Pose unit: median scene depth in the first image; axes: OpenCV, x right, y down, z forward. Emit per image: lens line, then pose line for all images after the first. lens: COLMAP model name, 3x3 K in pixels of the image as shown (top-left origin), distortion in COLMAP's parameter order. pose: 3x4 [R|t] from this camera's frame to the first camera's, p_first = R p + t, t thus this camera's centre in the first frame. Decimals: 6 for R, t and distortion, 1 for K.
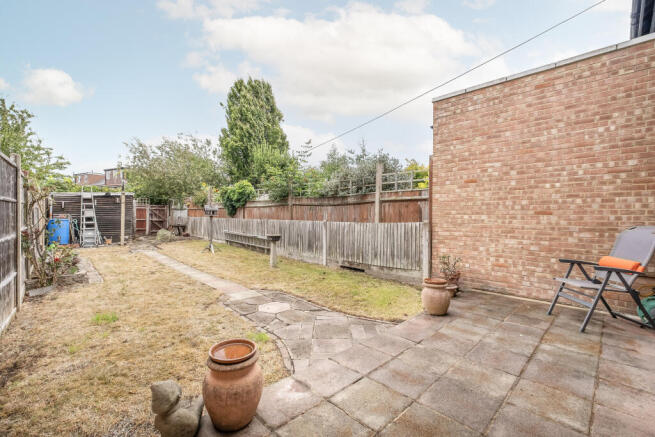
lens RADIAL K [[284.6, 0, 328.3], [0, 284.6, 220.6], [0, 0, 1]] dist [-0.008019, -0.000273]
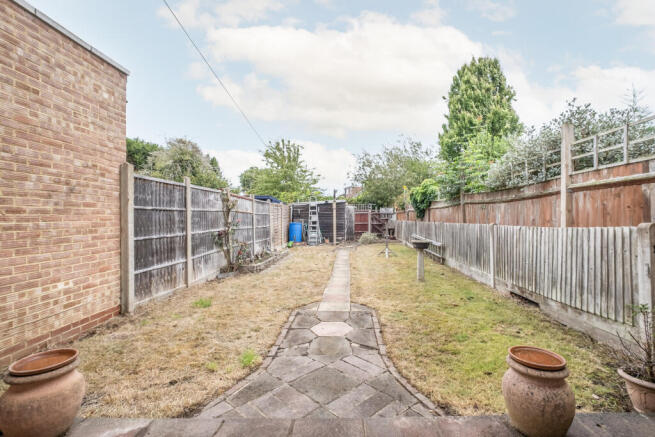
lens RADIAL K [[295.6, 0, 318.4], [0, 295.6, 227.7], [0, 0, 1]] dist [-0.009055, 0.000056]
pose [[0.717857, 0.008336, -0.696141, 0.213328], [0.000163, 0.999926, 0.012142, 0.000570], [0.696190, -0.008830, 0.717803, 0.204107]]
